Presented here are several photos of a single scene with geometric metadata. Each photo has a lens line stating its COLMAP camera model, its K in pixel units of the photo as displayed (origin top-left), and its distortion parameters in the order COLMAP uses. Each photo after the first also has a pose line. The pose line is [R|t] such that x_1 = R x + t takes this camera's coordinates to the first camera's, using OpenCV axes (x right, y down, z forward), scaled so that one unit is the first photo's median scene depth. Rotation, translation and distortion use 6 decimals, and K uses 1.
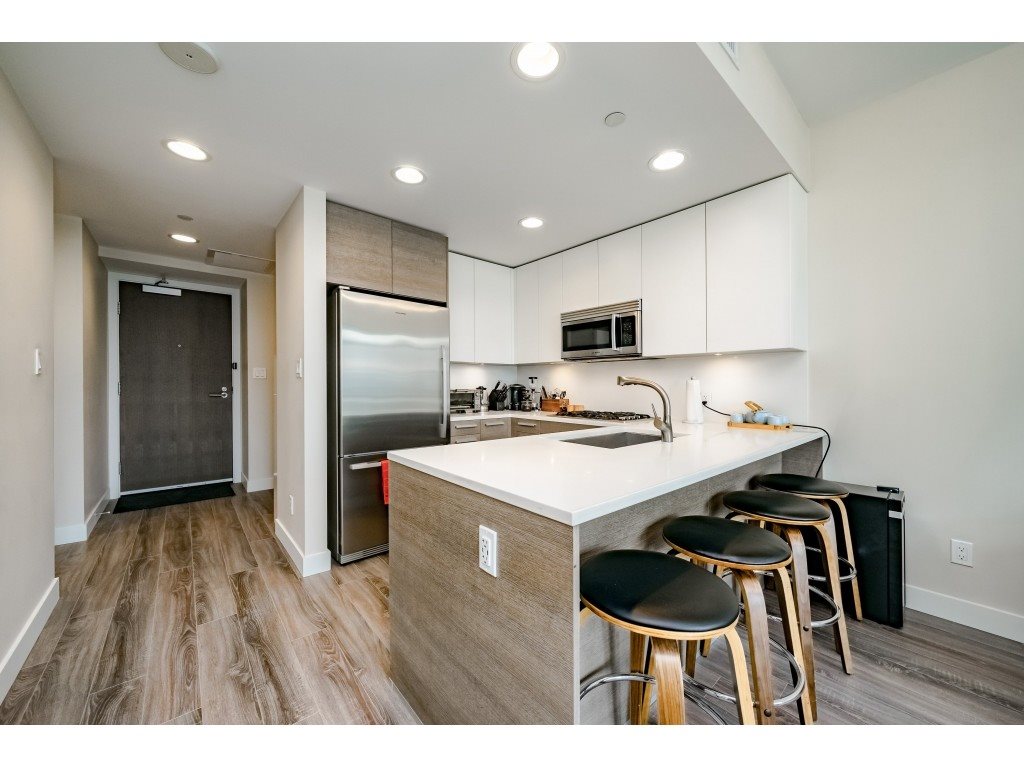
lens RADIAL K [[381.0, 0, 498.9], [0, 381.0, 398.6], [0, 0, 1]] dist [0.000563, -0.000149]
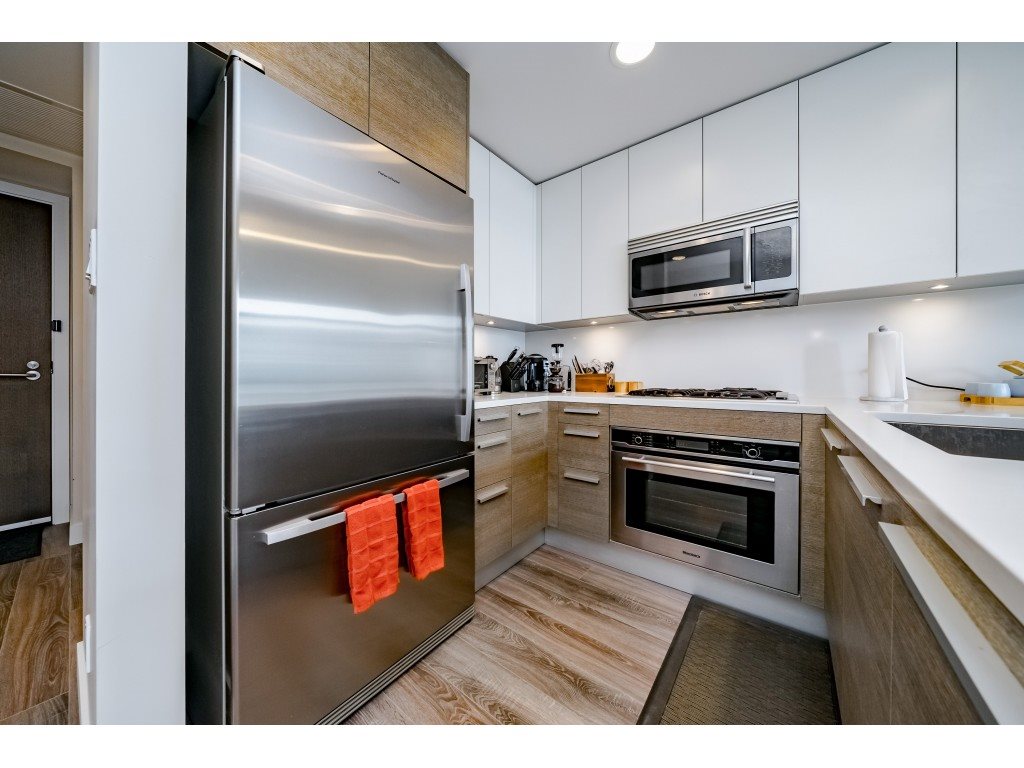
lens RADIAL K [[352.9, 0, 507.9], [0, 352.9, 376.4], [0, 0, 1]] dist [-0.006093, -0.000048]
pose [[0.978485, -0.008379, 0.206147, -0.149387], [0.014074, 0.999558, -0.026176, 0.021212], [-0.205837, 0.028514, 0.978171, 0.408298]]
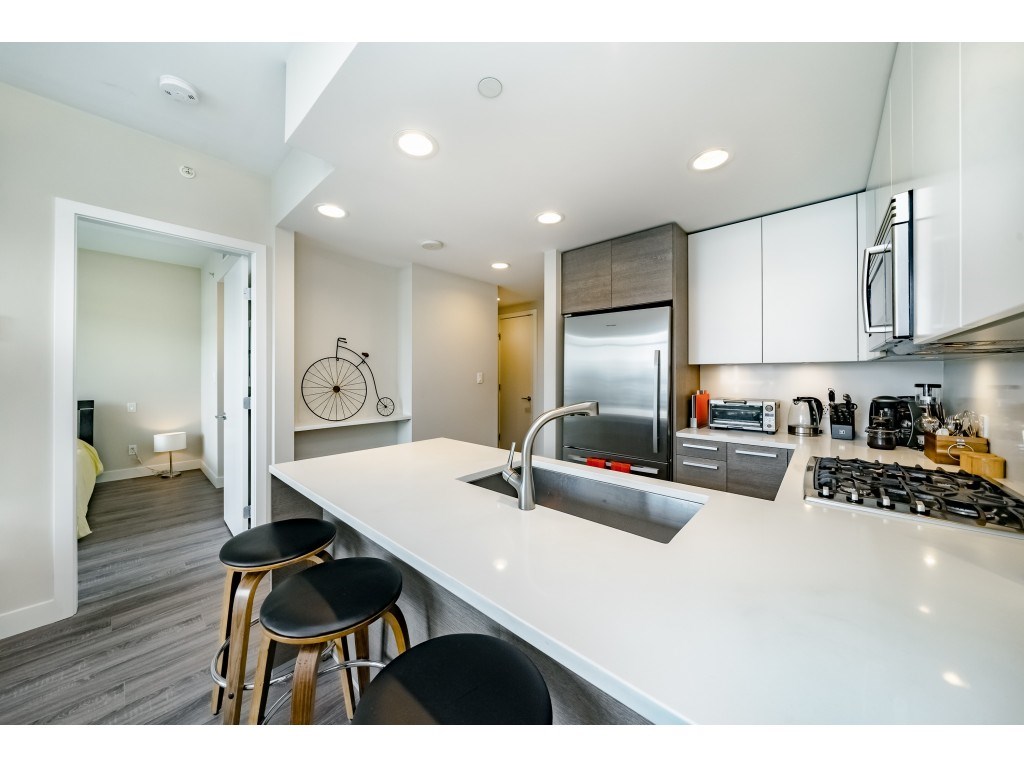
lens RADIAL K [[352.9, 0, 507.9], [0, 352.9, 376.4], [0, 0, 1]] dist [-0.006093, -0.000048]
pose [[0.140726, -0.002192, -0.990046, 0.490662], [-0.030366, 0.999518, -0.006529, -0.048004], [0.989583, 0.030982, 0.140592, 0.423075]]
